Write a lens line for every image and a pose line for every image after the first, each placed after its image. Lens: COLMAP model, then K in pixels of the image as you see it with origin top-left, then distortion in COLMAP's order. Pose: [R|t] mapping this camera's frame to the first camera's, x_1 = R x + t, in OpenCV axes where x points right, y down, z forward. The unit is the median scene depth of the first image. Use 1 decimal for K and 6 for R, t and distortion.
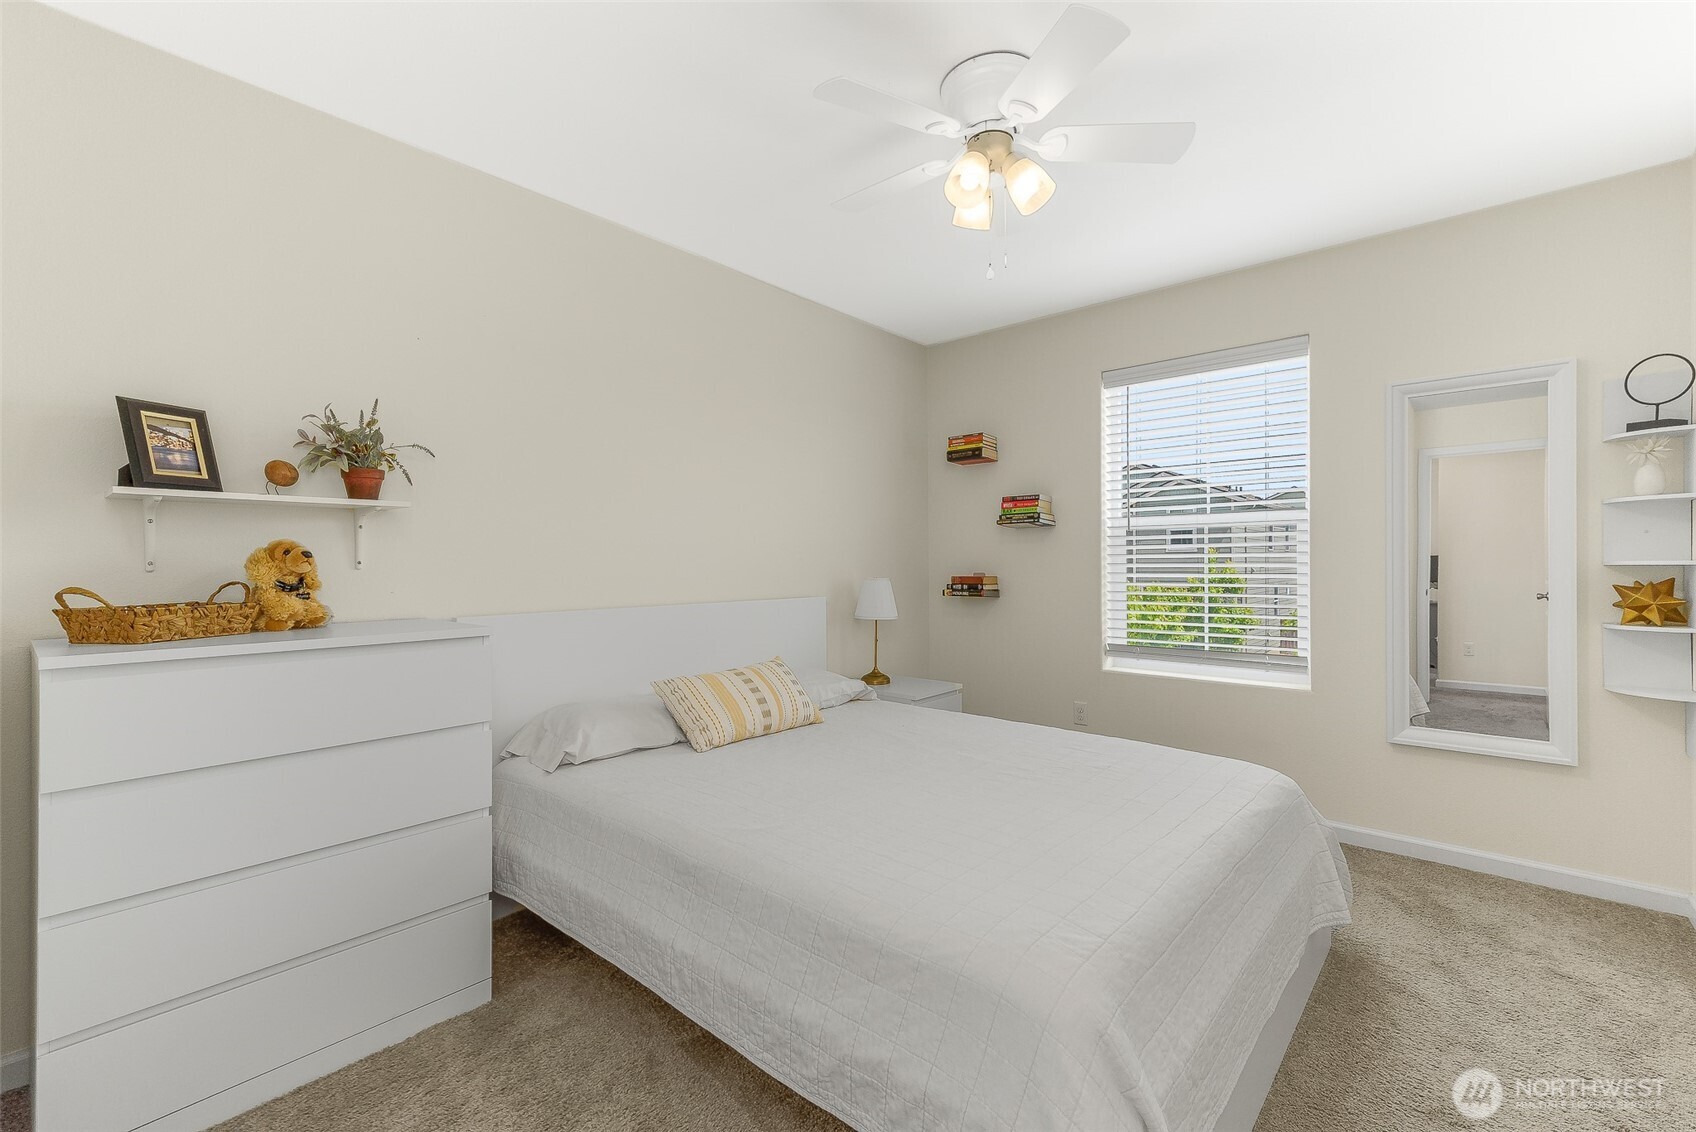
lens RADIAL K [[733.7, 0, 862.8], [0, 733.7, 562.1], [0, 0, 1]] dist [0.016224, -0.000670]
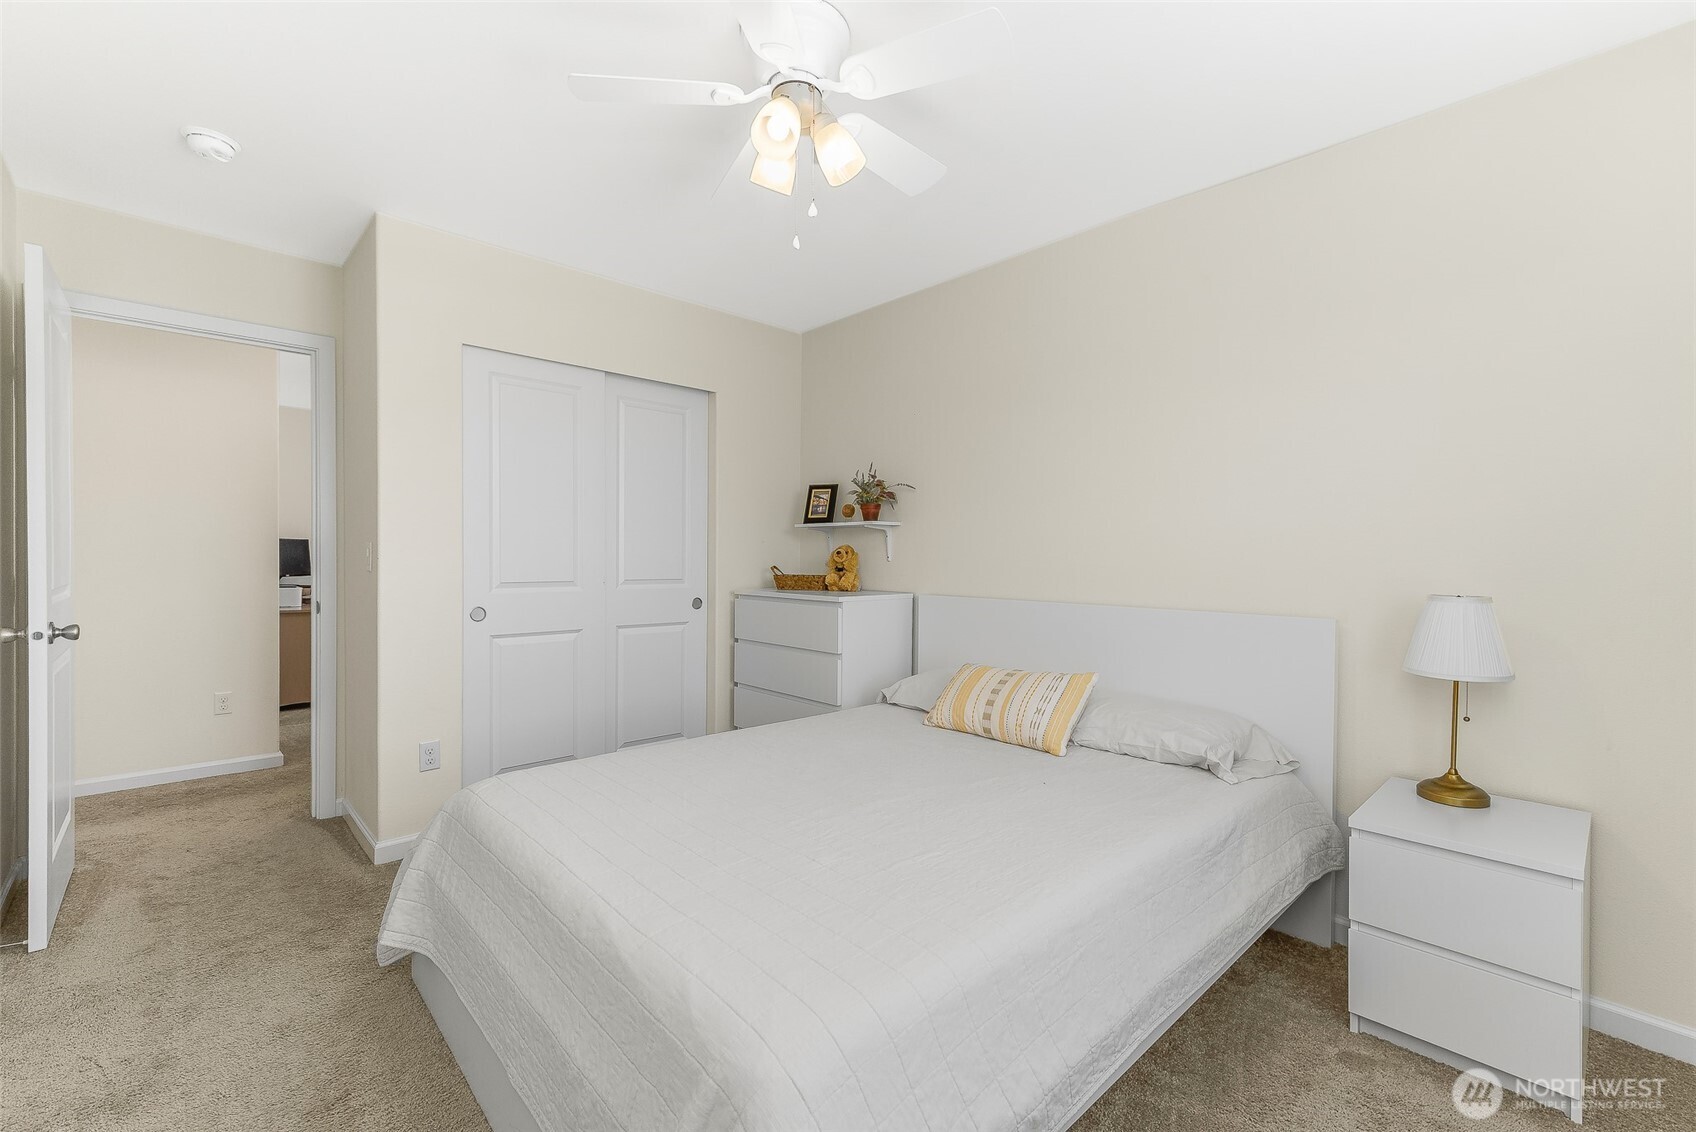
lens RADIAL K [[733.7, 0, 851.7], [0, 733.7, 561.5], [0, 0, 1]] dist [0.016224, -0.000670]
pose [[-0.086151, 0.013627, -0.996189, 0.926979], [-0.011136, 0.999831, 0.014640, -0.013527], [0.996220, 0.012355, -0.085985, 0.974550]]
